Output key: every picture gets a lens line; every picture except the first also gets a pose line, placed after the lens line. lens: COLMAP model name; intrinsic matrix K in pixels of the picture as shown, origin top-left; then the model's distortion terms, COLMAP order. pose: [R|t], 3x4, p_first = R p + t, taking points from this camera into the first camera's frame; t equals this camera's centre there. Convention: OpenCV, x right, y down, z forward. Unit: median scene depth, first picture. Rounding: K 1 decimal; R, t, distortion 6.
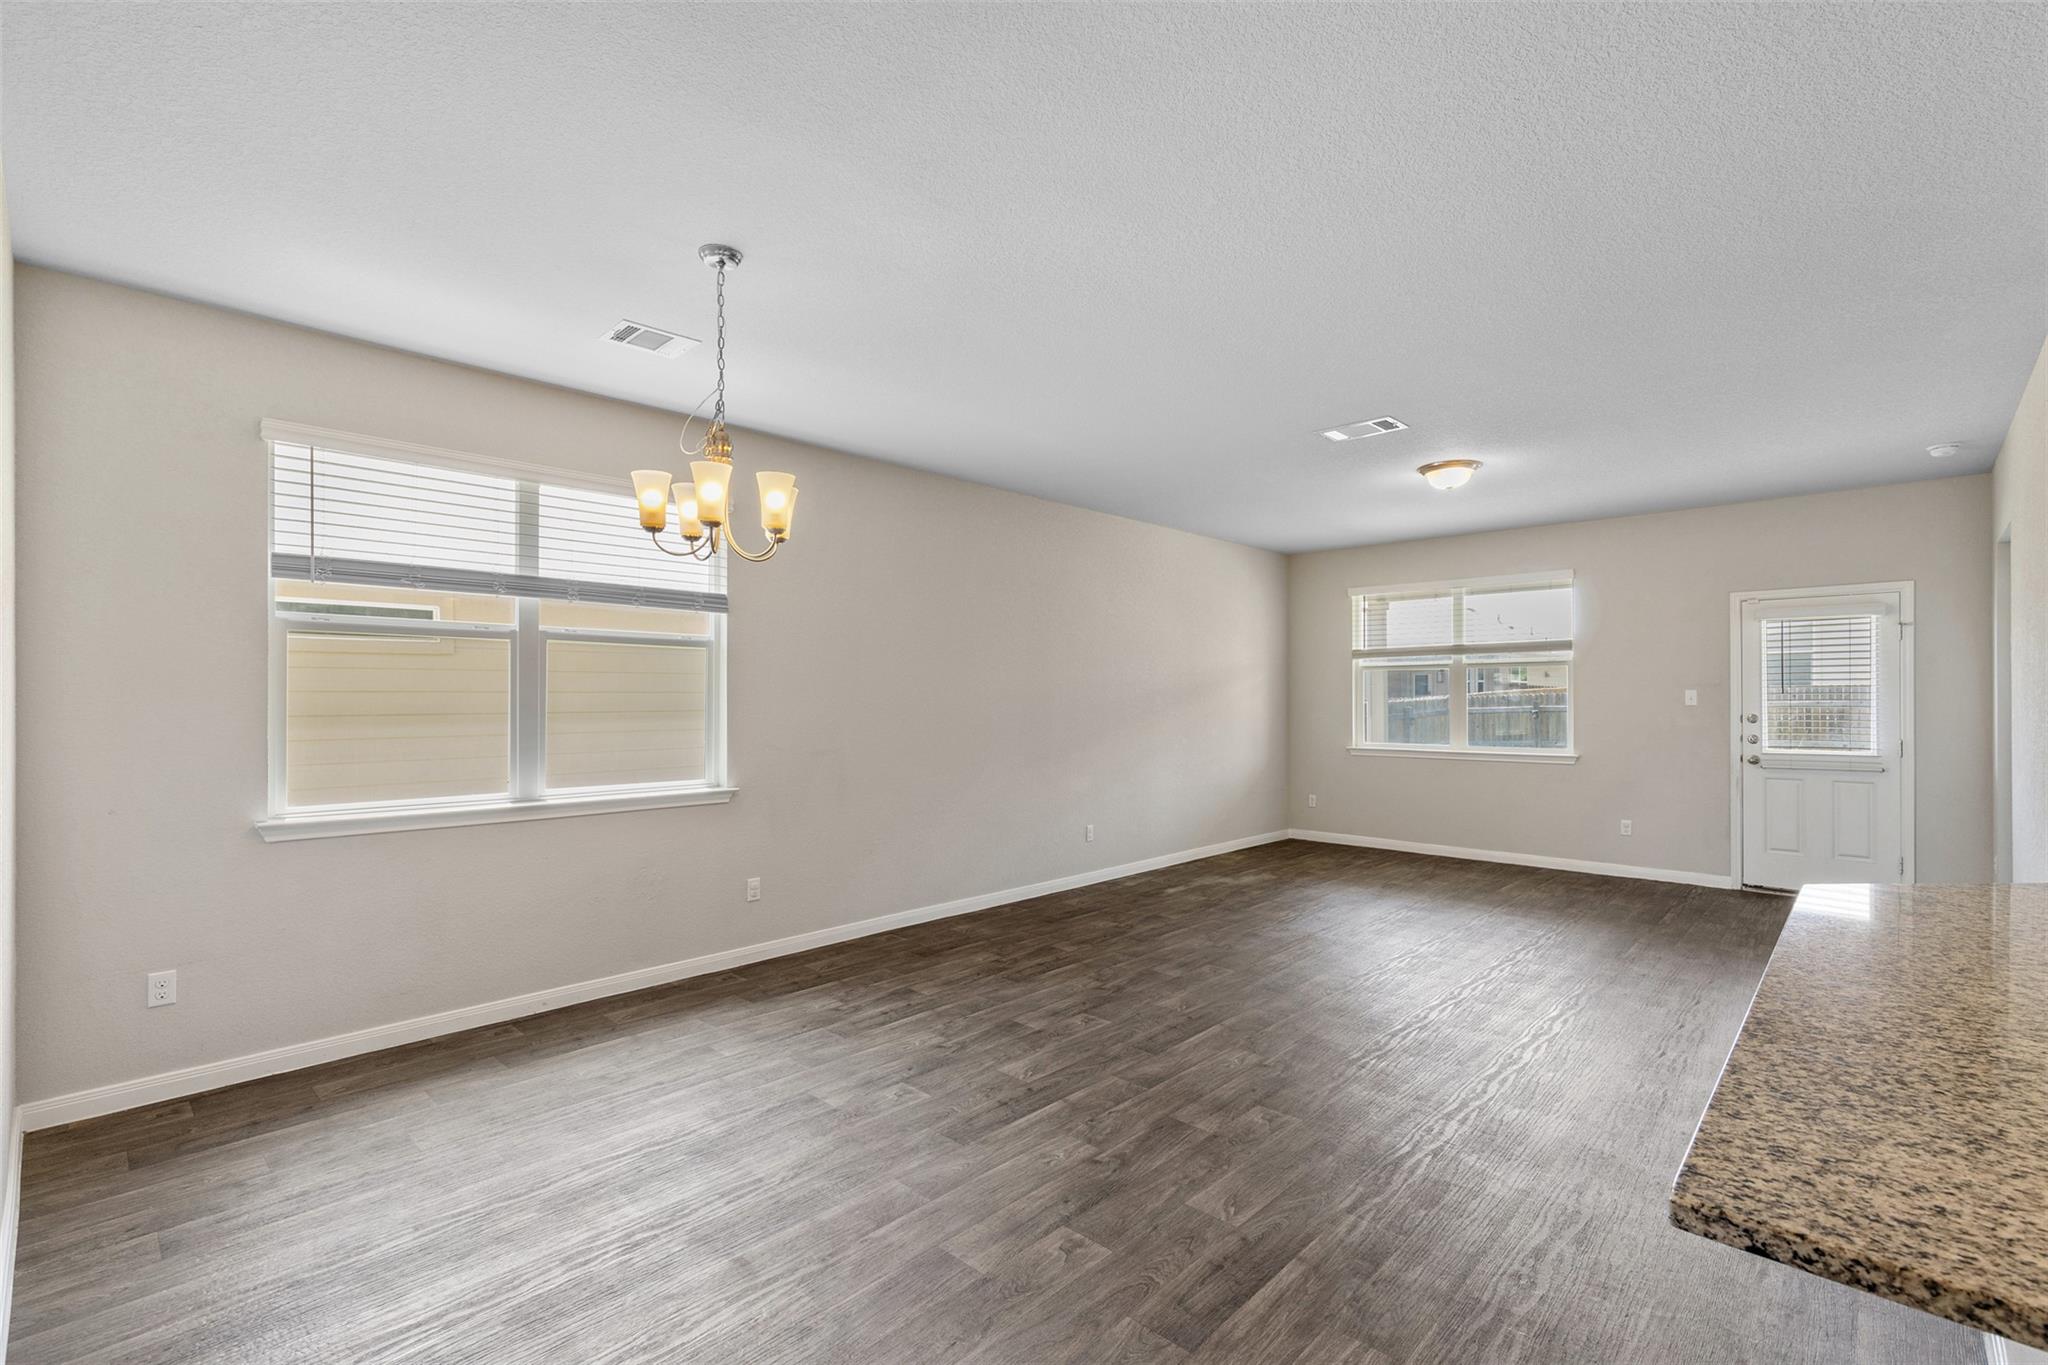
lens RADIAL K [[929.4, 0, 1024.0], [0, 929.4, 682.5], [0, 0, 1]] dist [-0.001511, 0.000609]
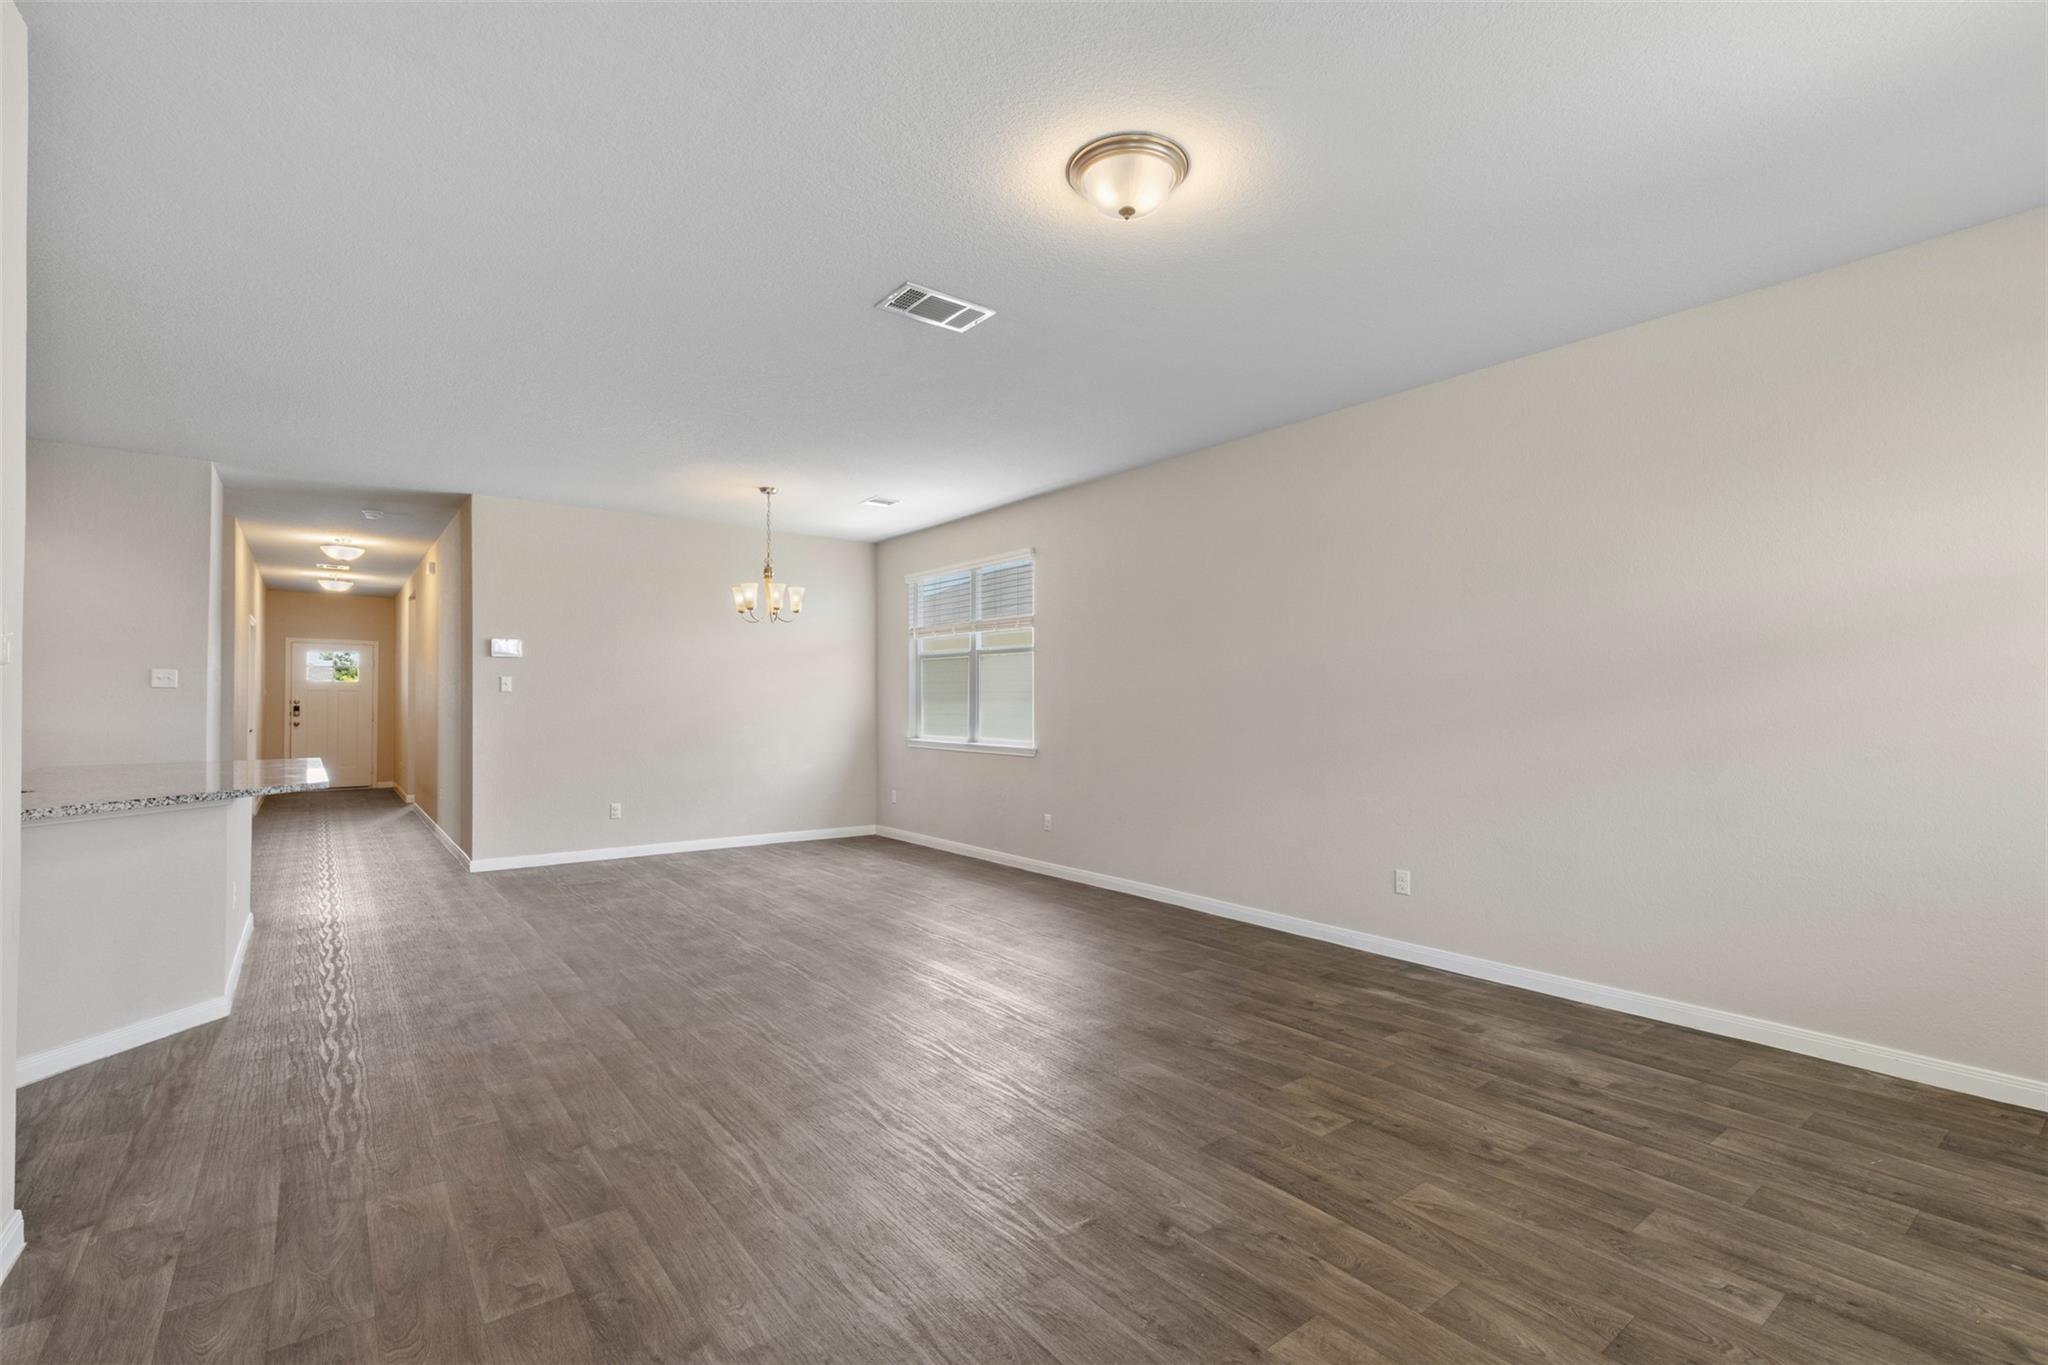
lens RADIAL K [[929.4, 0, 1024.0], [0, 929.4, 682.5], [0, 0, 1]] dist [-0.001511, 0.000609]
pose [[-0.156746, -0.003070, -0.987634, 0.838377], [0.028055, 0.999578, -0.007559, 0.014561], [0.987240, -0.028893, -0.156594, 0.895015]]
